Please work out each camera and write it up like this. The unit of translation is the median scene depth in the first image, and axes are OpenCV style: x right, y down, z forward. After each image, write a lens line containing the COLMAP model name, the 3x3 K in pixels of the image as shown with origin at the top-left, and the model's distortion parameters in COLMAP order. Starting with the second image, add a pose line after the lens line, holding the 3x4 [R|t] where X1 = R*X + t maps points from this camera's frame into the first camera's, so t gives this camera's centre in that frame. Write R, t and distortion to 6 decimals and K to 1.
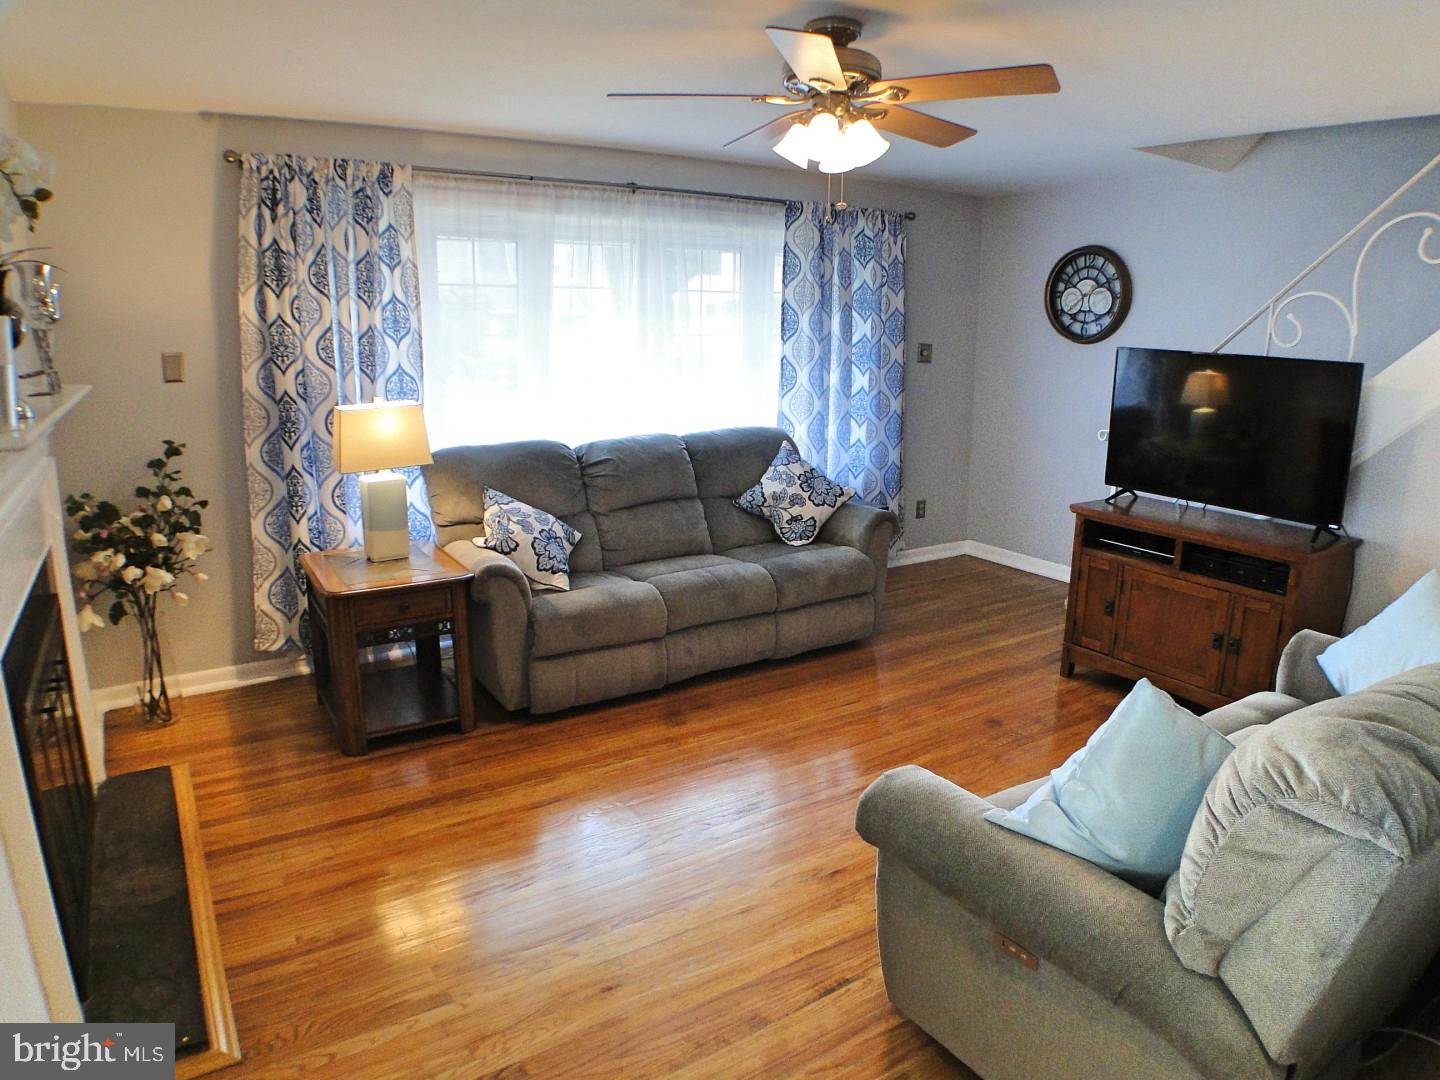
lens RADIAL K [[933.9, 0, 724.9], [0, 933.9, 544.6], [0, 0, 1]] dist [-0.119647, 0.015757]
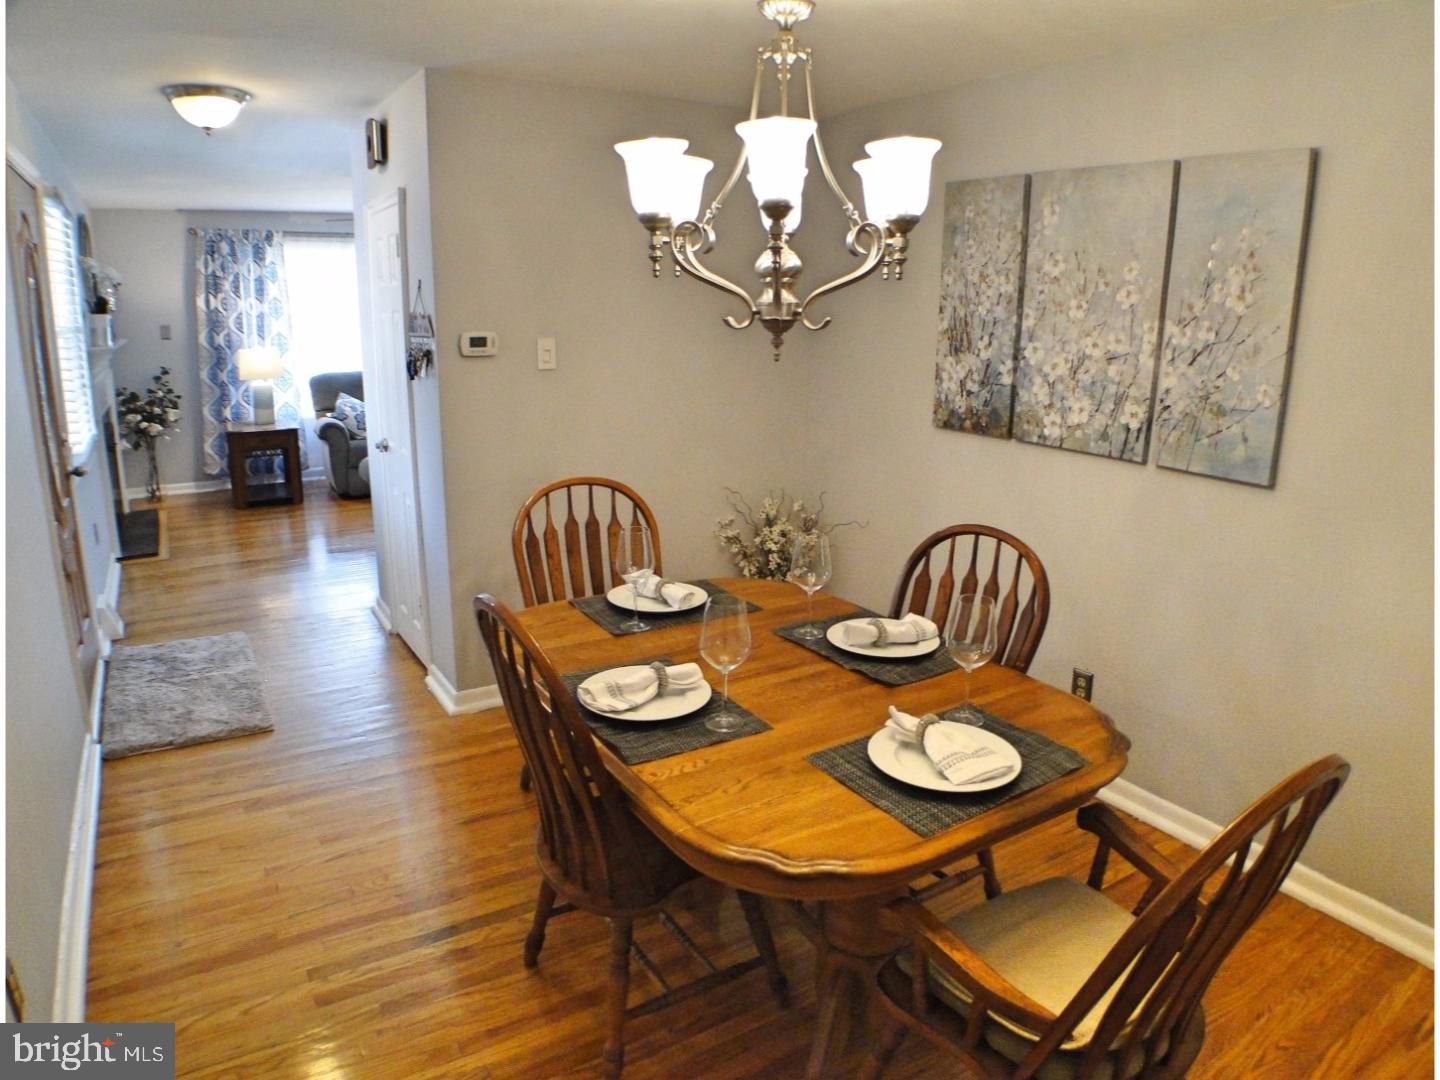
lens RADIAL K [[933.9, 0, 723.7], [0, 933.9, 544.8], [0, 0, 1]] dist [-0.119647, 0.015757]
pose [[0.999825, 0.012653, -0.013796, 0.703047], [-0.012309, 0.999617, 0.024796, 0.225074], [0.014104, -0.024622, 0.999597, -1.040296]]
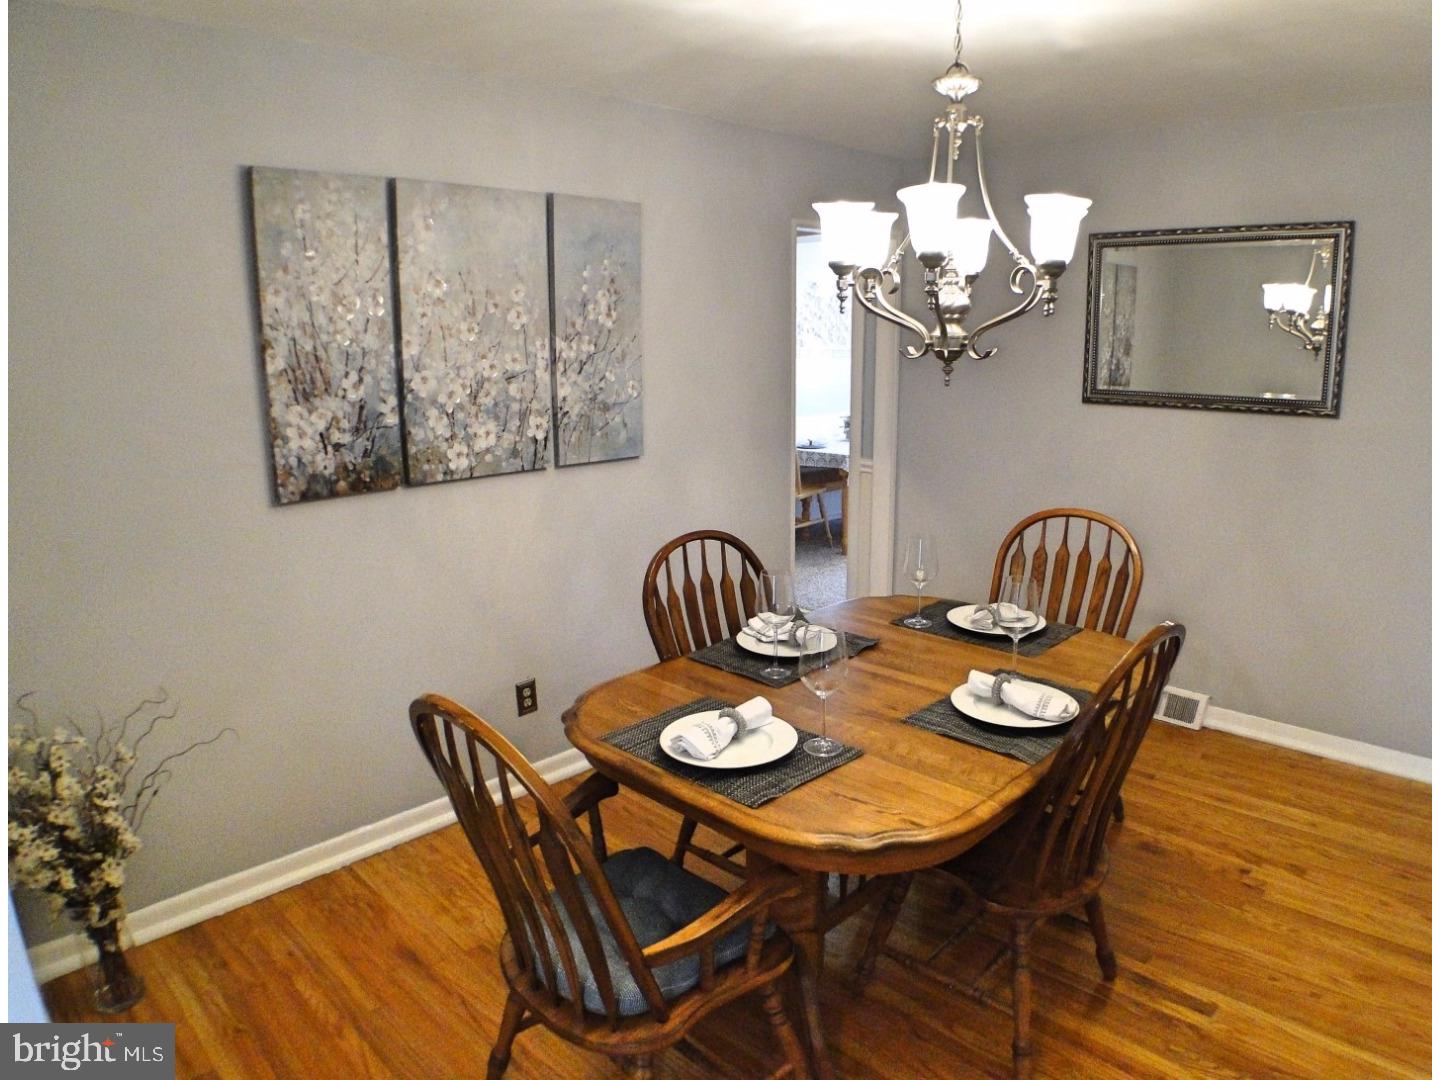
lens RADIAL K [[933.9, 0, 726.2], [0, 933.9, 542.4], [0, 0, 1]] dist [-0.119647, 0.015757]
pose [[-0.216565, -0.227578, 0.949372, -2.332029], [0.222826, 0.935259, 0.275024, -0.870526], [-0.950499, 0.271106, -0.151834, 3.395781]]
